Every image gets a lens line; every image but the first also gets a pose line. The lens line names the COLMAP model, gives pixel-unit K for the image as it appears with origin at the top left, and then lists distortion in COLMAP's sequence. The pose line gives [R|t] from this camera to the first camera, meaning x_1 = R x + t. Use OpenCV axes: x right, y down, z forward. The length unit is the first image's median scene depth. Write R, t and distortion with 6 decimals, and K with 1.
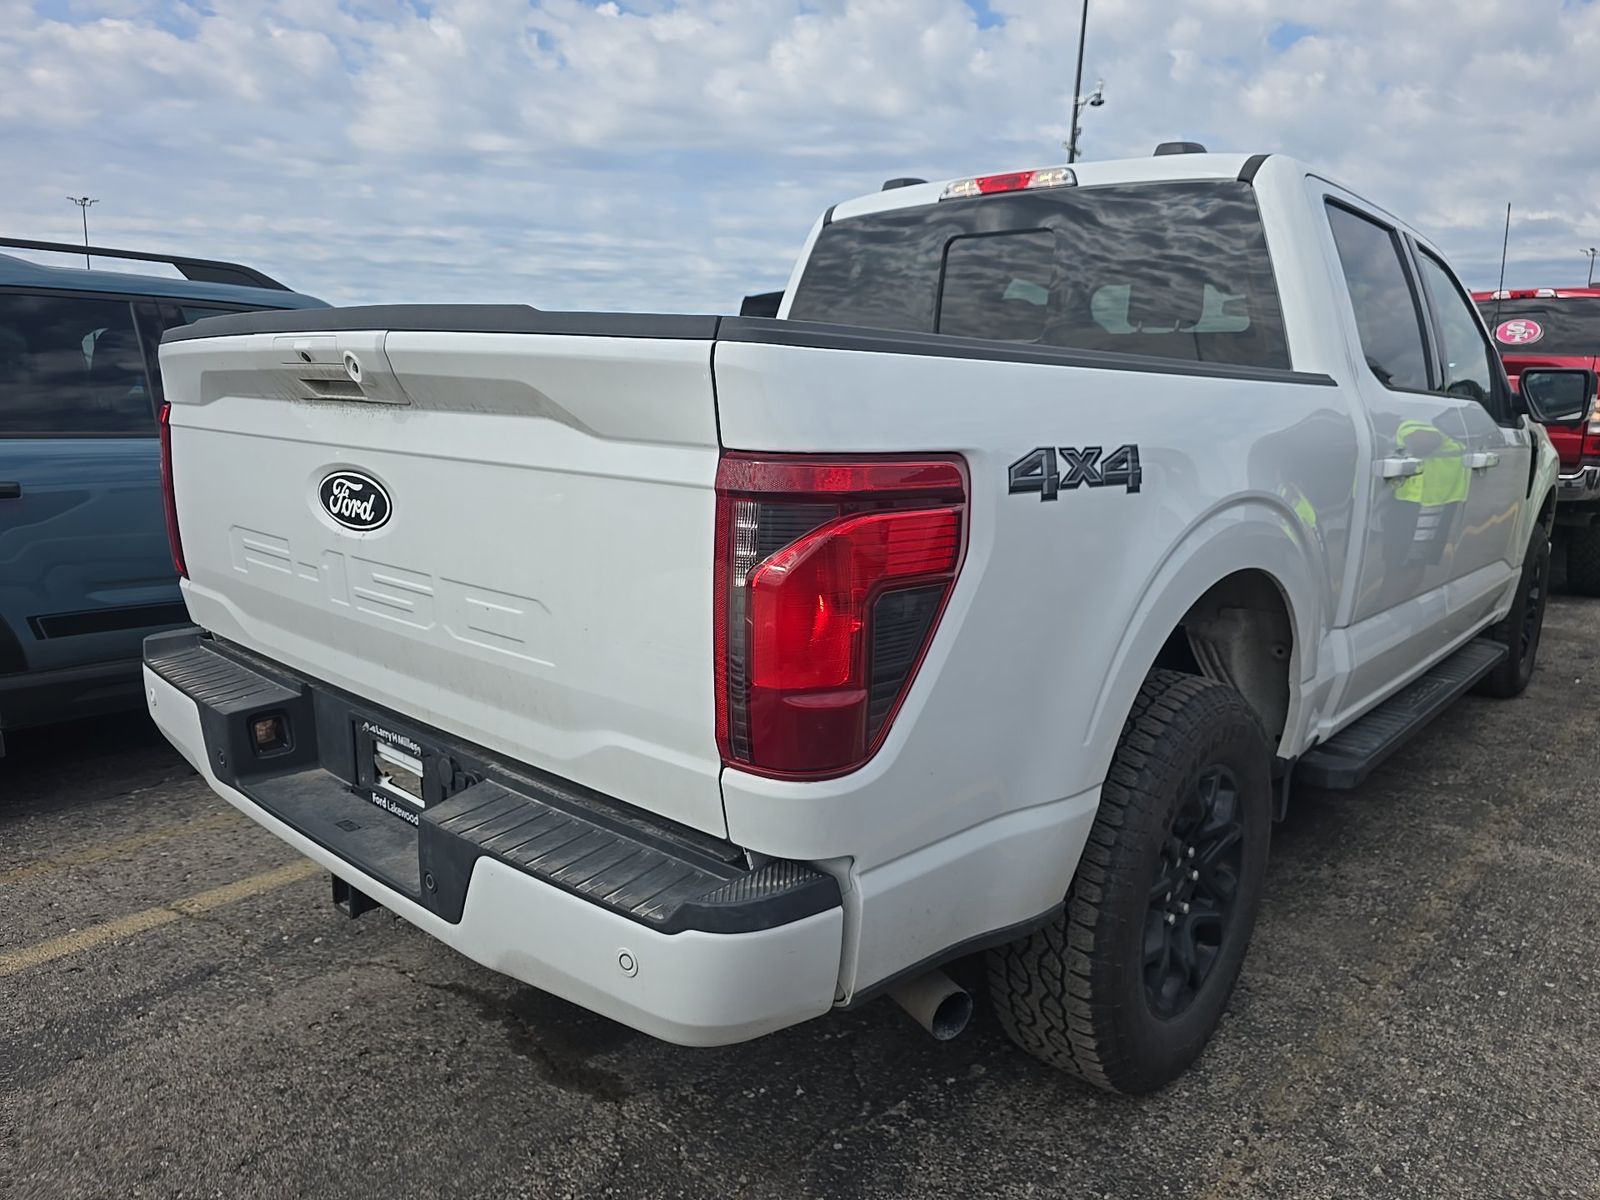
lens RADIAL K [[1097.7, 0, 806.0], [0, 1097.7, 606.1], [0, 0, 1]] dist [0.027735, -0.020355]
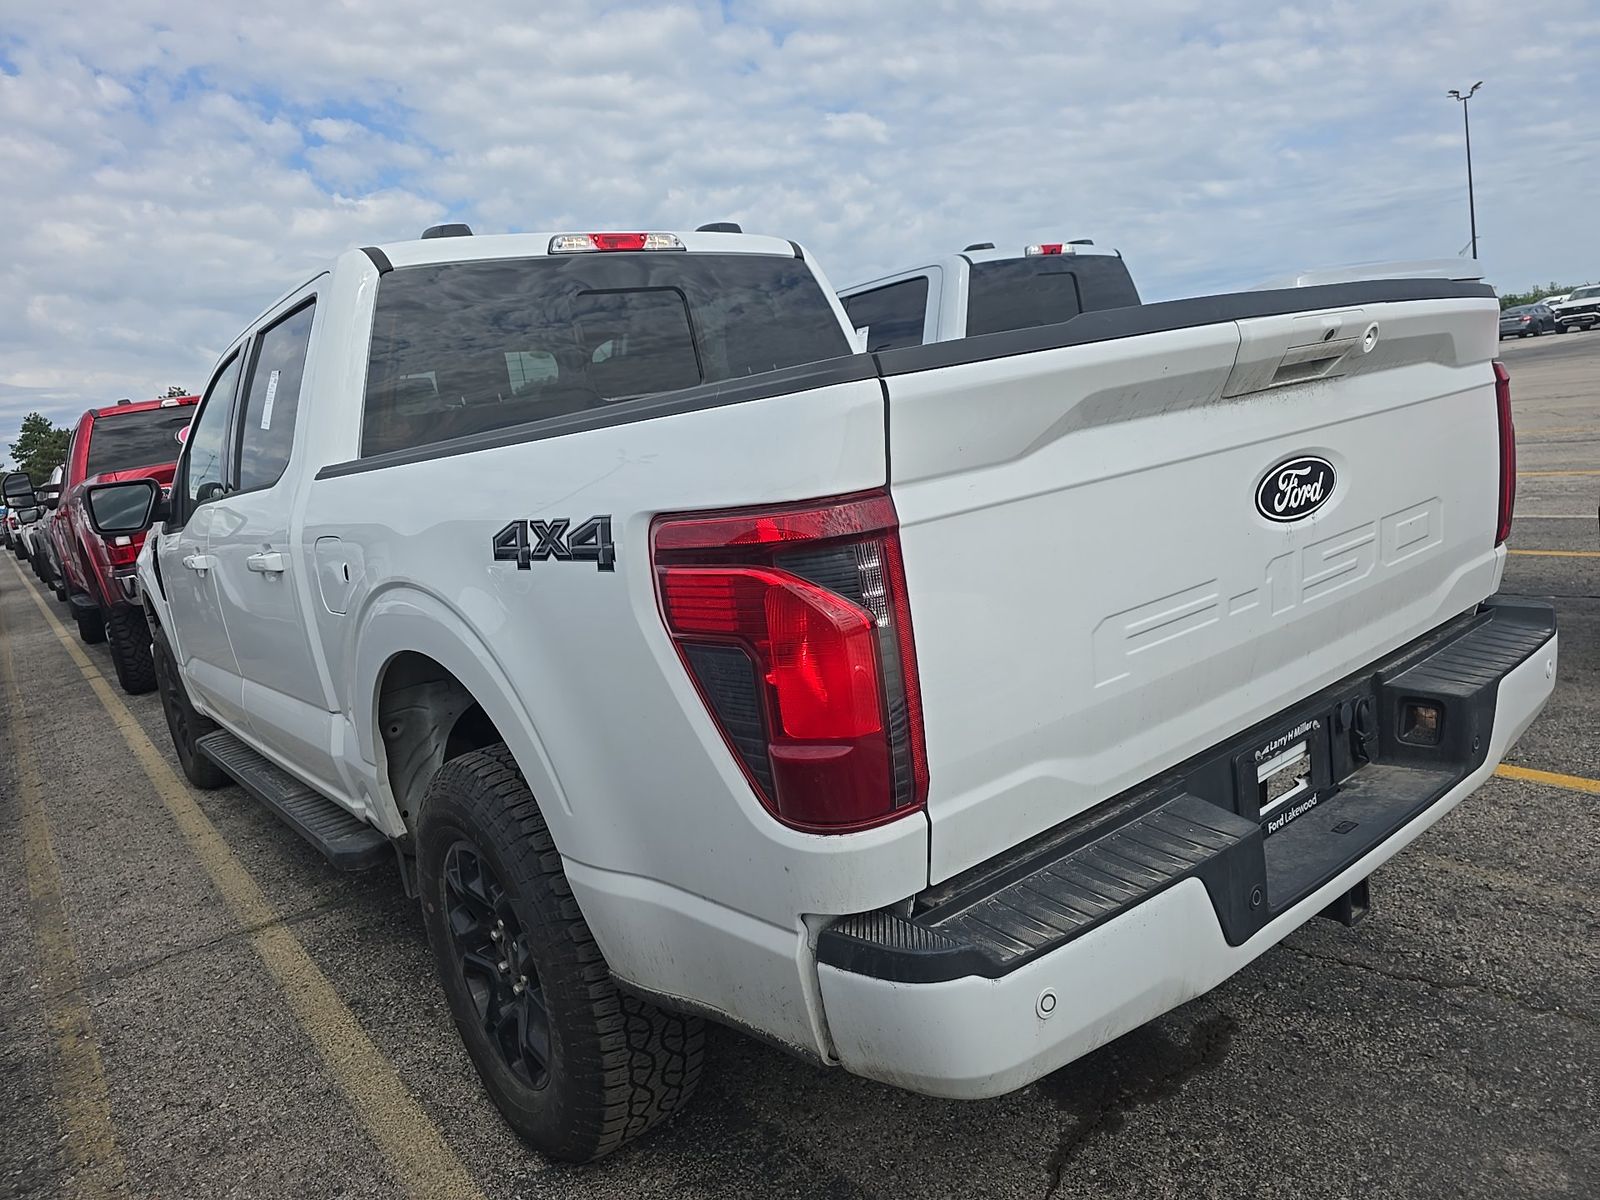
lens RADIAL K [[1097.7, 0, 812.7], [0, 1097.7, 606.6], [0, 0, 1]] dist [0.027735, -0.020355]
pose [[0.166705, -0.222394, 0.960599, -0.803859], [0.337025, 0.928406, 0.156452, -0.165093], [-0.926619, 0.297664, 0.229722, 0.678133]]
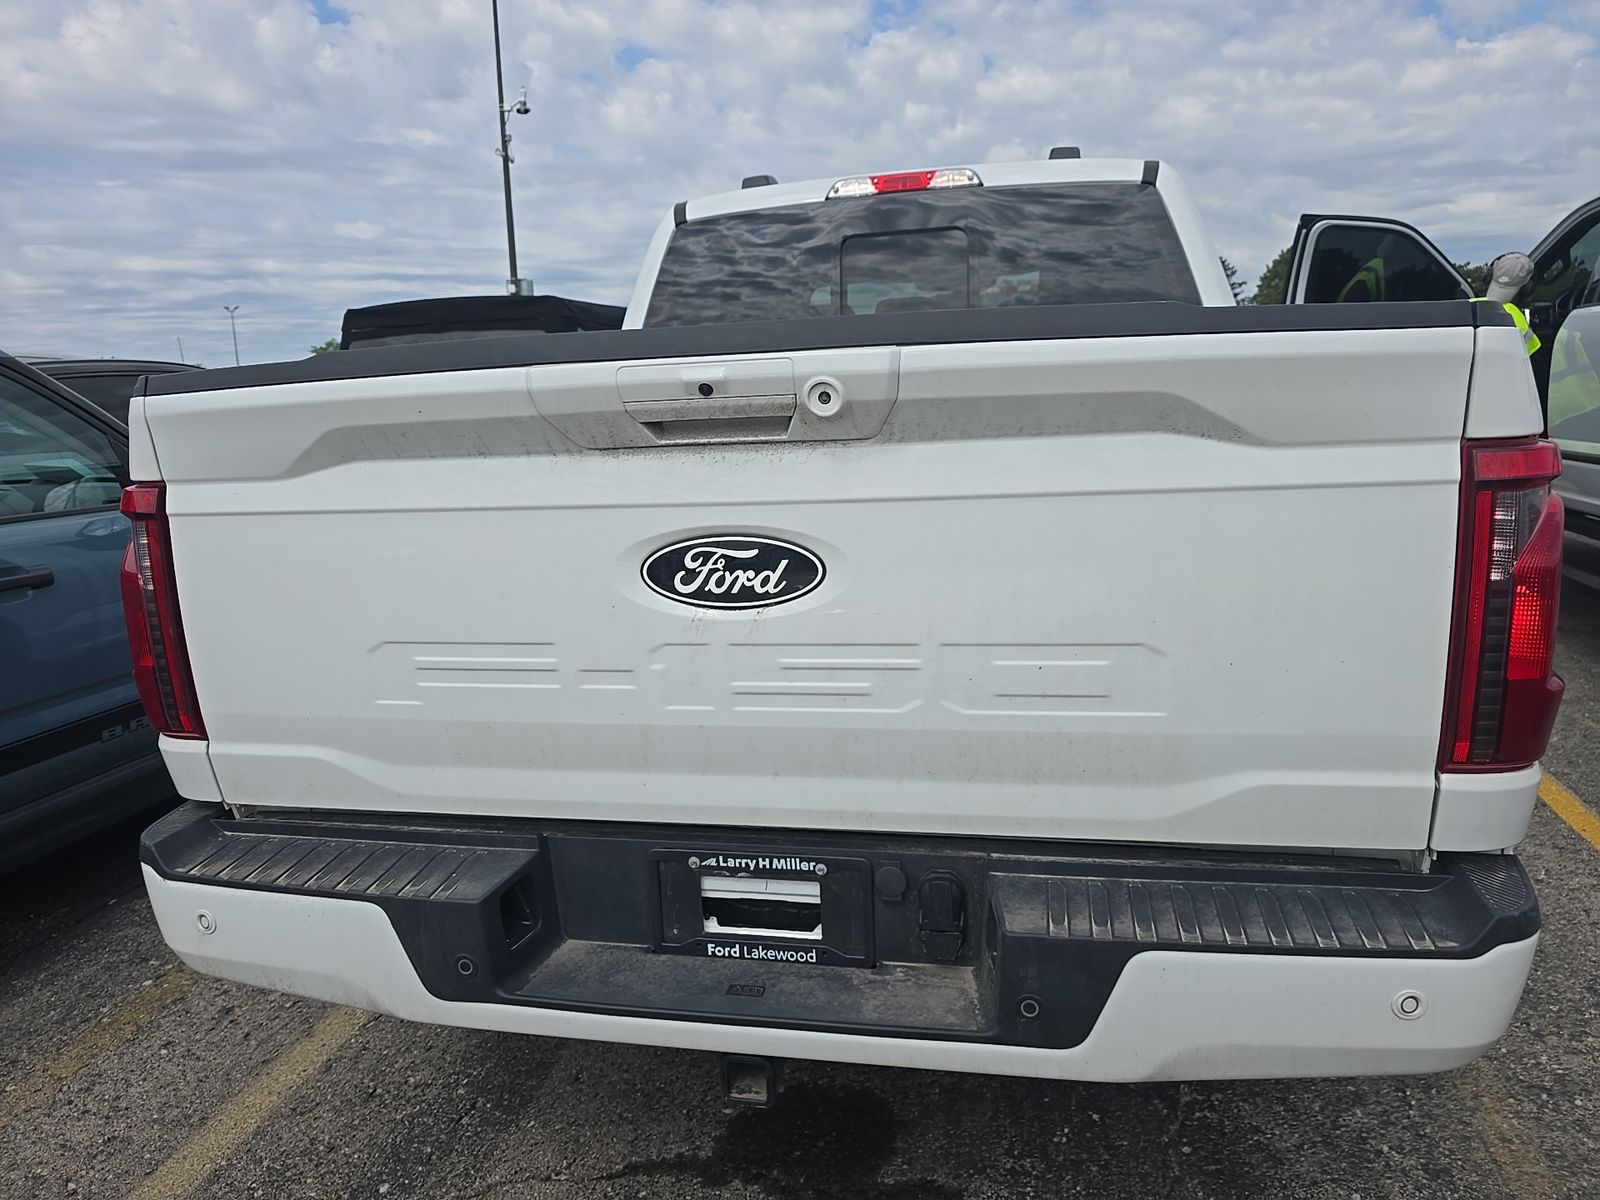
lens RADIAL K [[1097.7, 0, 809.0], [0, 1097.7, 600.3], [0, 0, 1]] dist [0.027735, -0.020355]
pose [[0.867758, -0.159687, 0.470633, -0.411404], [0.164666, 0.985865, 0.030893, -0.051391], [-0.468914, 0.050690, 0.881788, 0.168031]]
